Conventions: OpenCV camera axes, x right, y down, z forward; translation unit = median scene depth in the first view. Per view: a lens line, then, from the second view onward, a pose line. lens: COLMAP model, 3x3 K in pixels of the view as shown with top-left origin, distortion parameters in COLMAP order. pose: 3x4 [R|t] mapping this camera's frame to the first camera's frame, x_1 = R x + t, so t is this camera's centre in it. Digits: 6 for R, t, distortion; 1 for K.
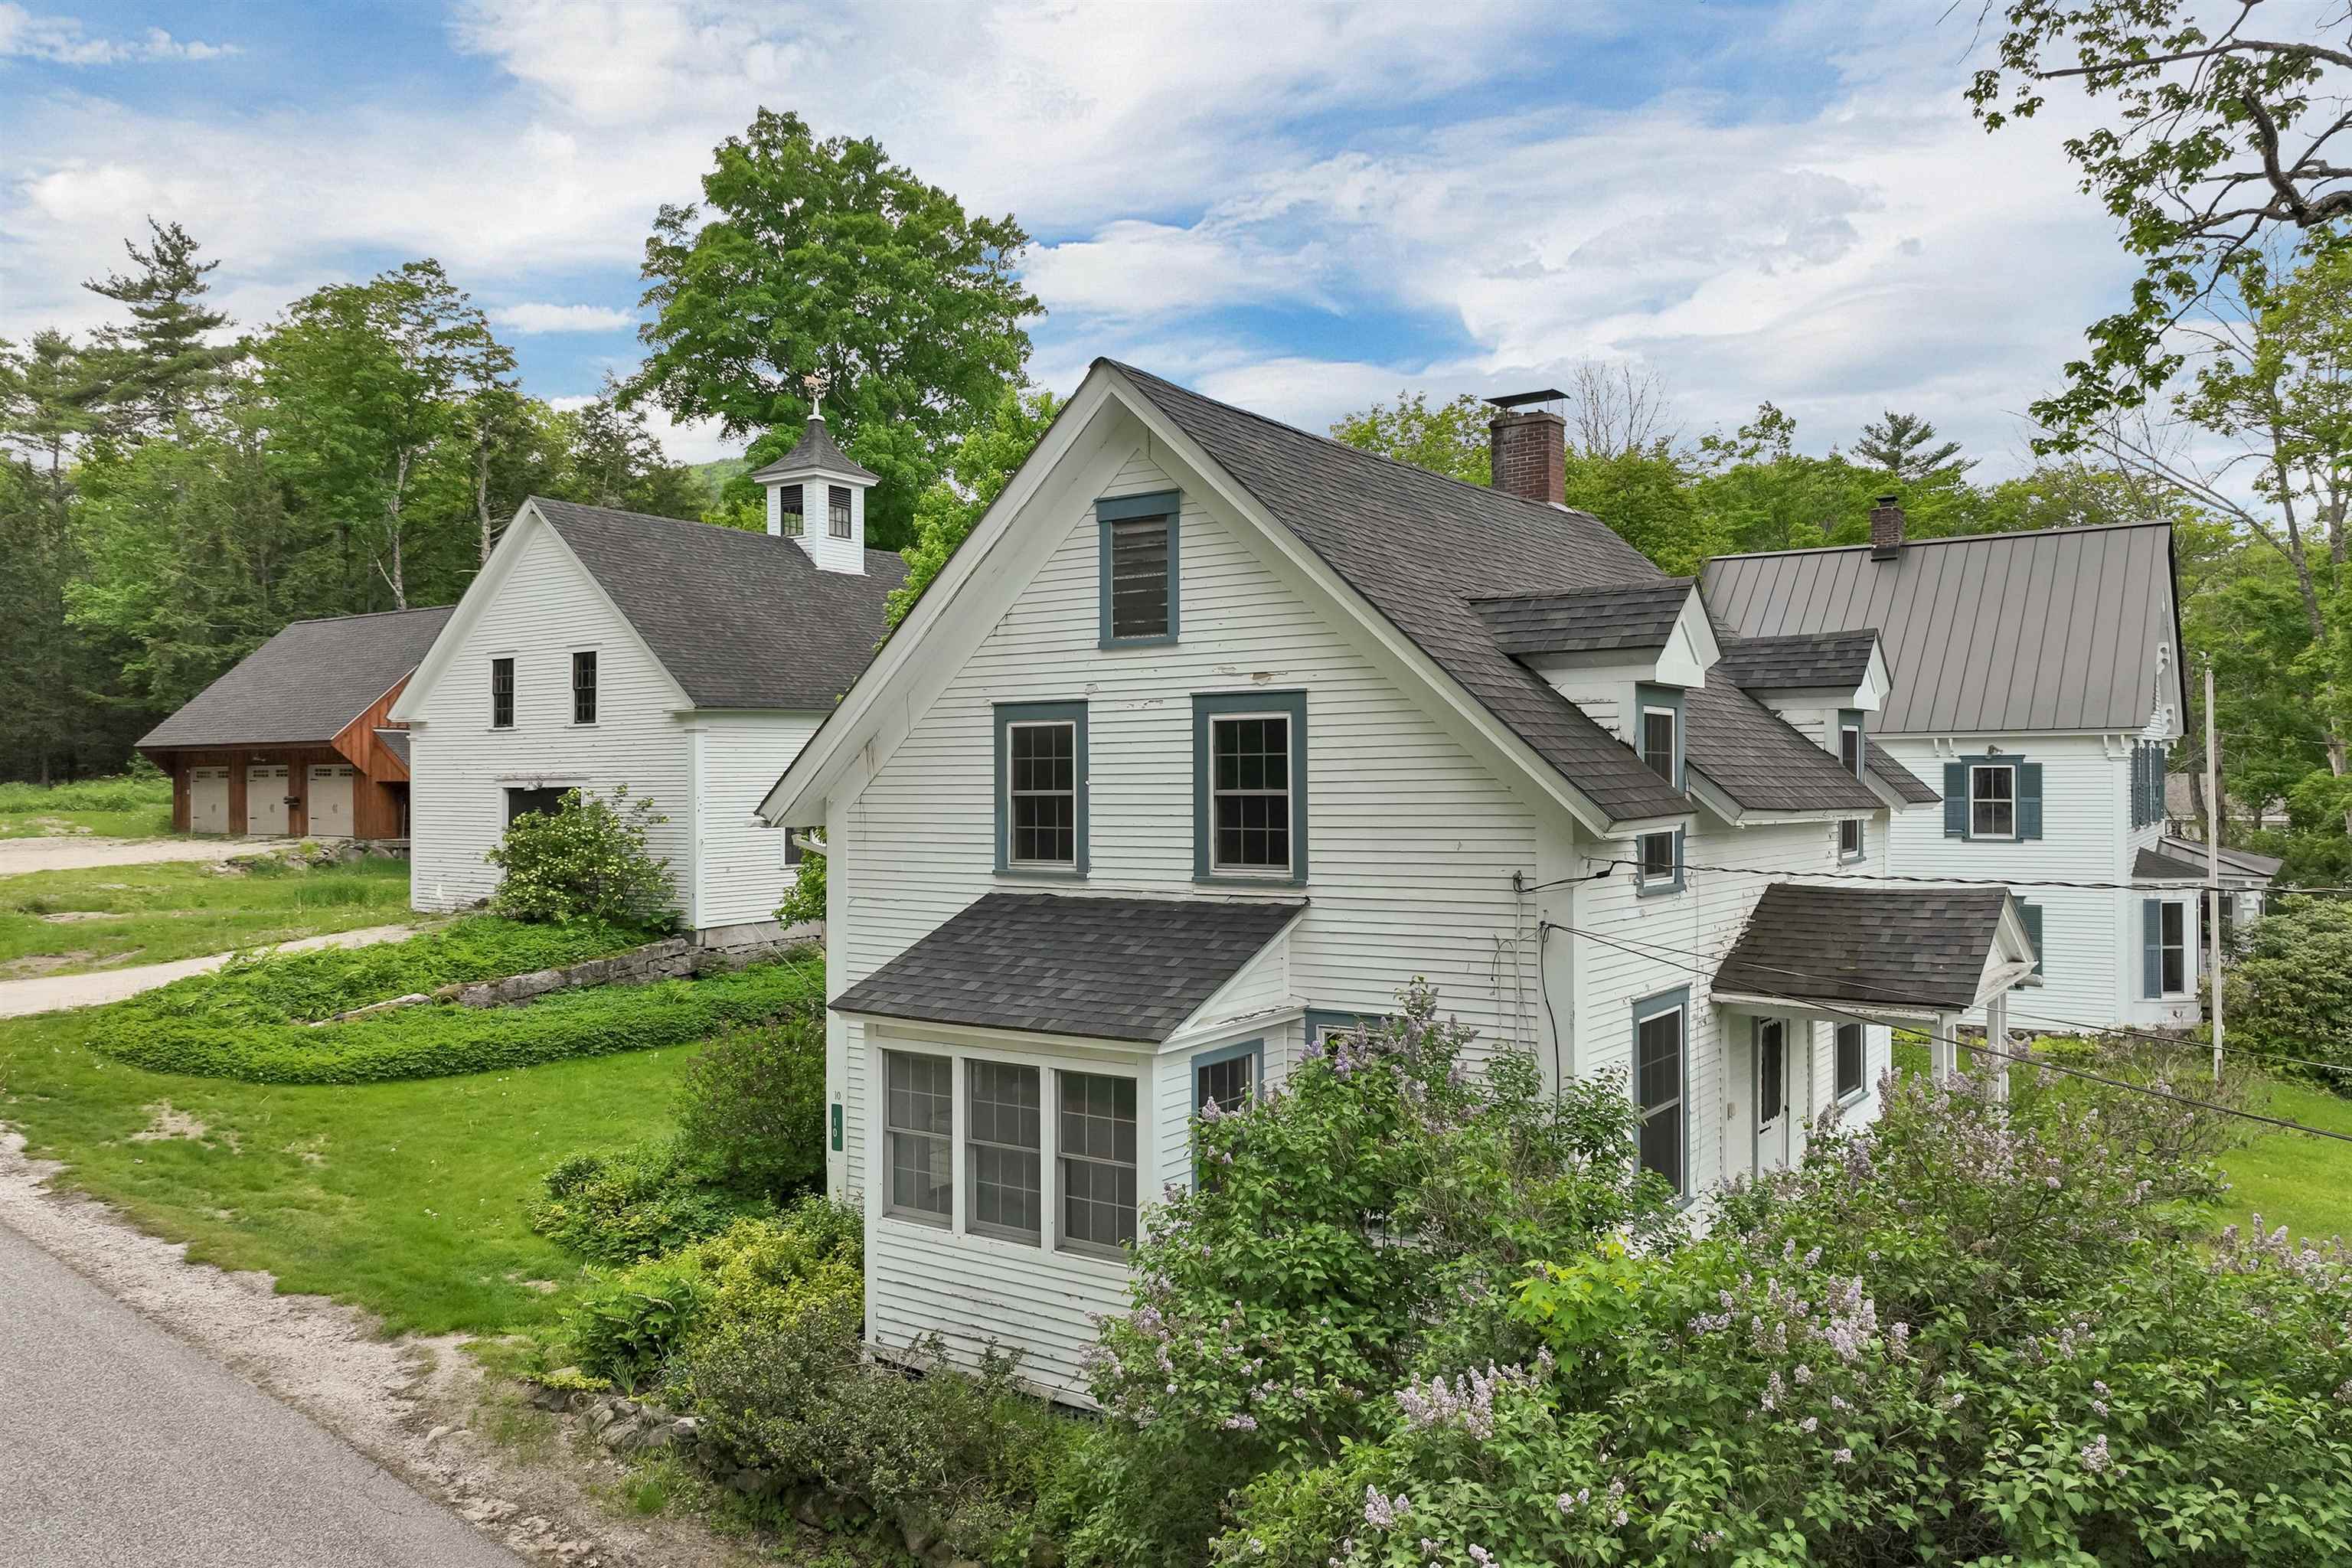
lens RADIAL K [[1712.5, 0, 1176.0], [0, 1712.5, 784.0], [0, 0, 1]] dist [-0.001155, -0.000771]
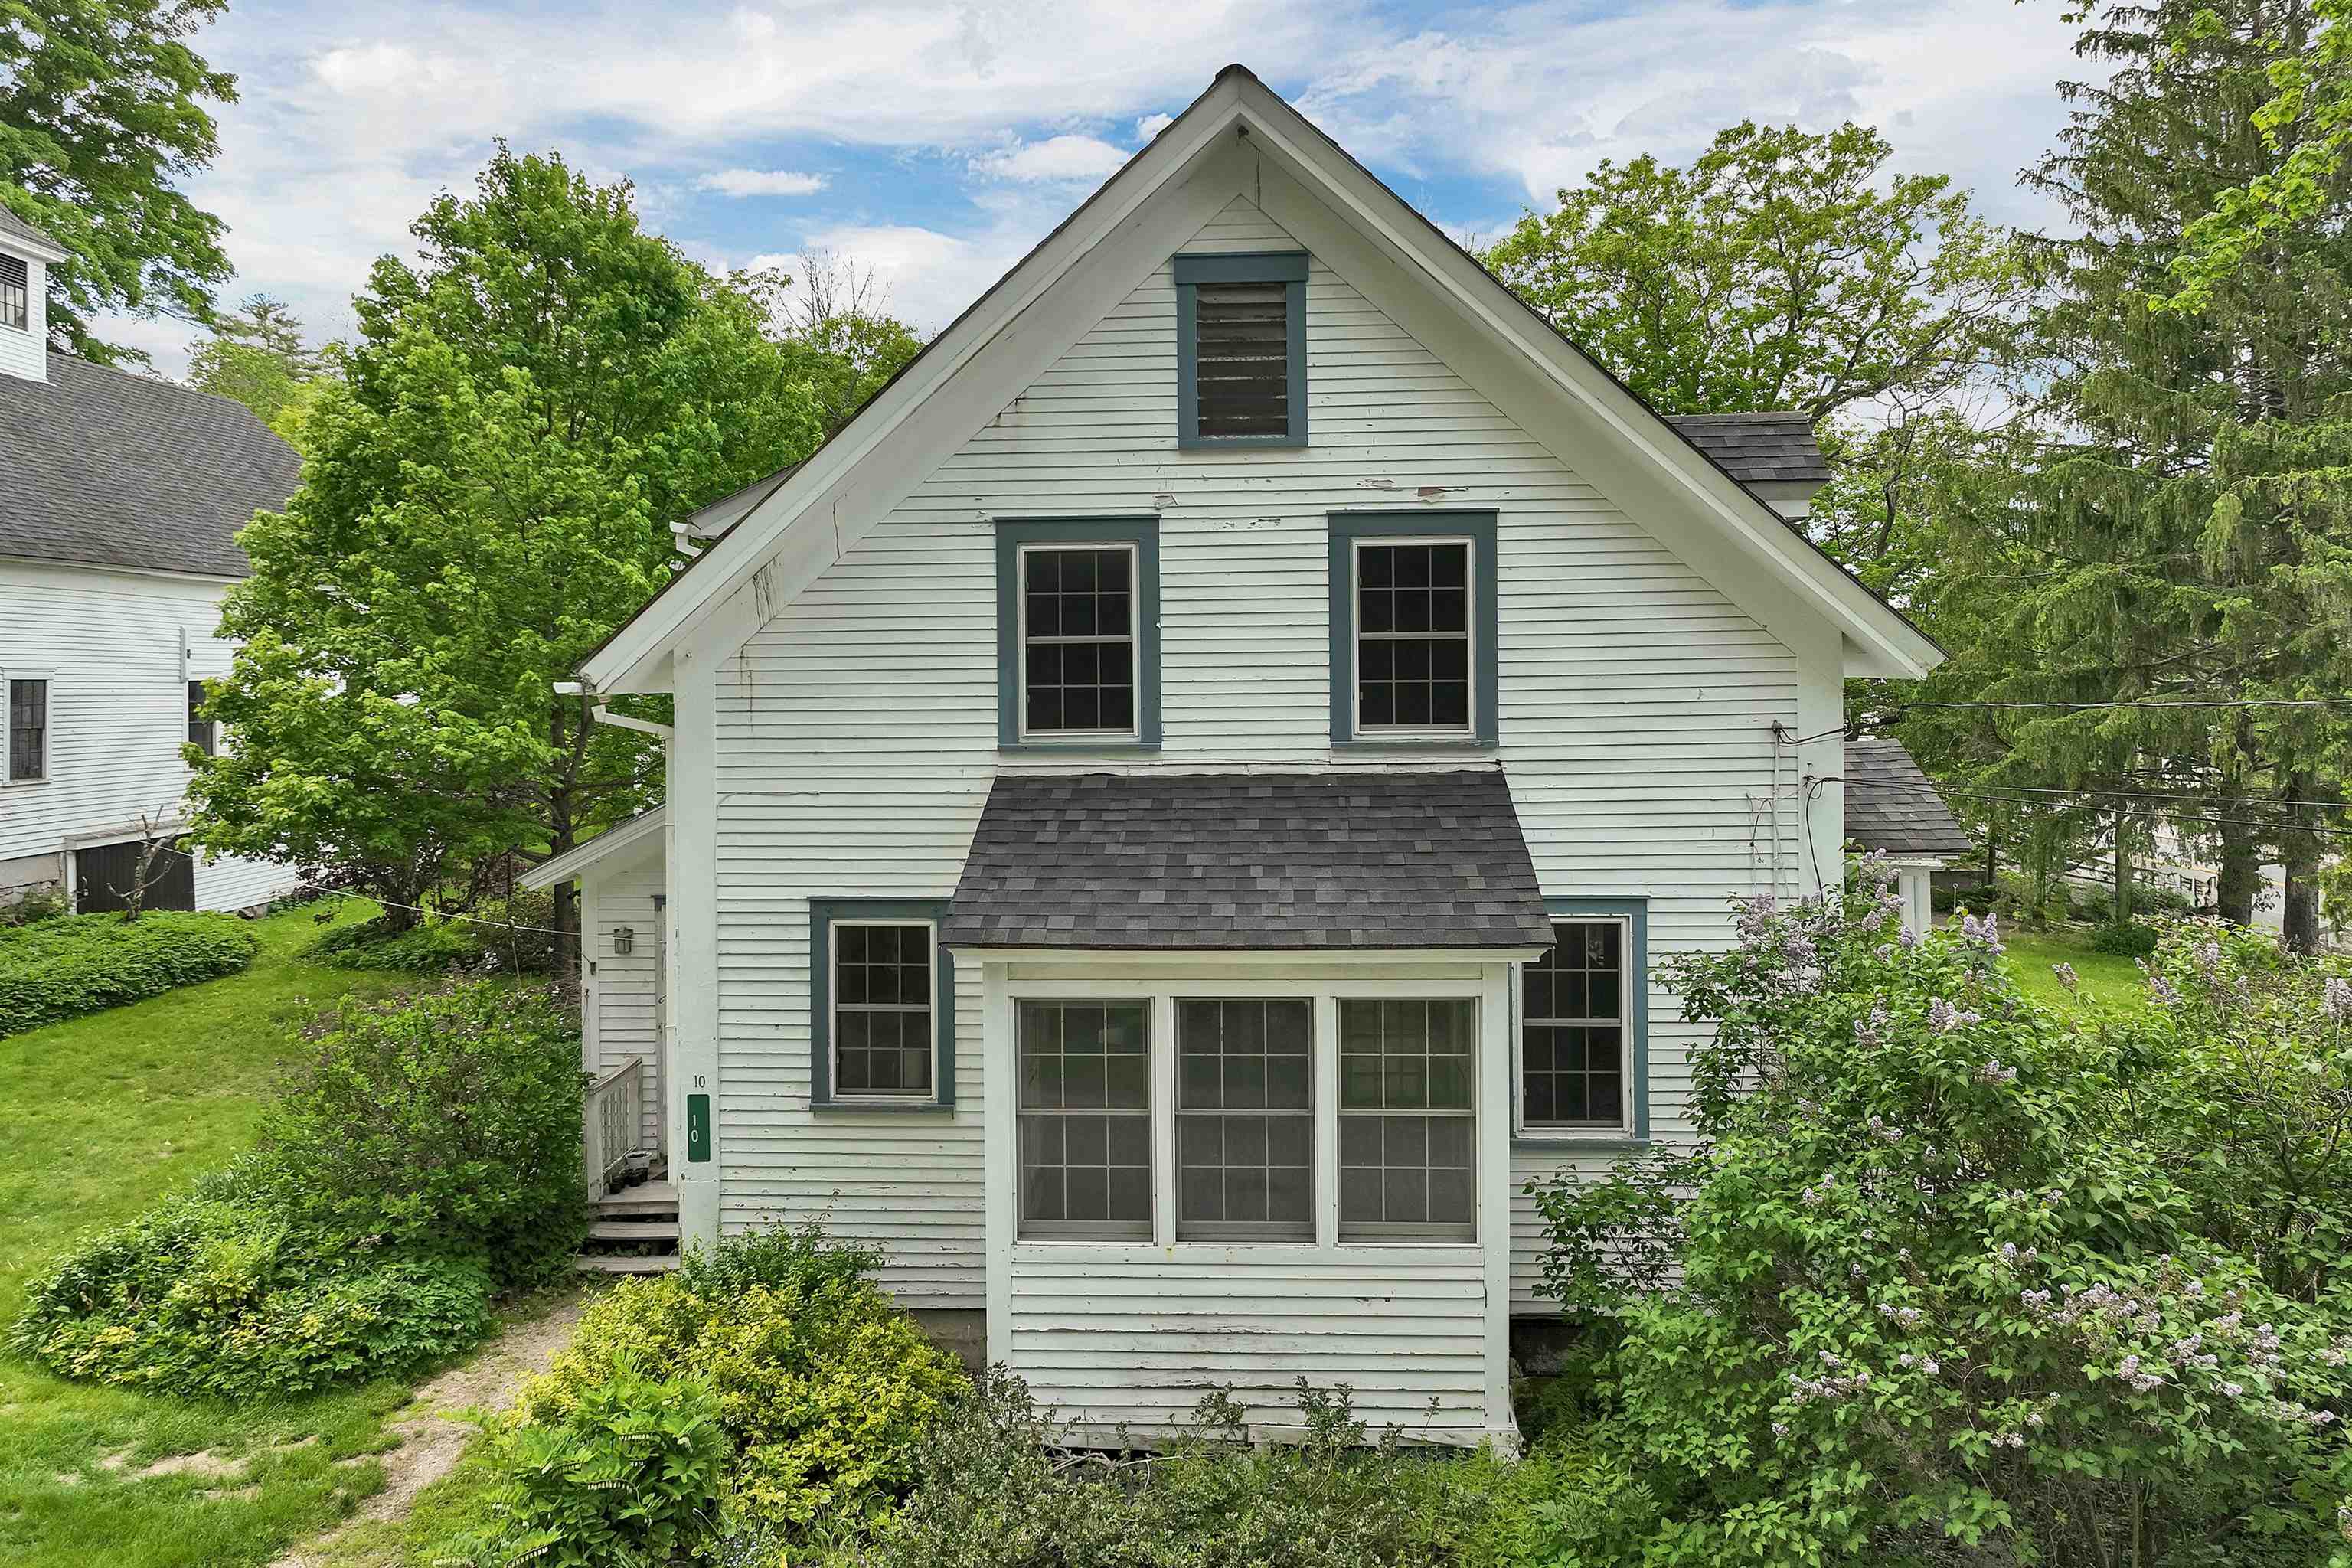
lens RADIAL K [[1714.5, 0, 1174.9], [0, 1714.5, 682.6], [0, 0, 1]] dist [0.002221, 0.002539]
pose [[0.846829, -0.004066, 0.531849, -0.472437], [0.005902, 0.999981, -0.001752, 0.027327], [-0.531832, 0.004622, 0.846837, 0.365981]]
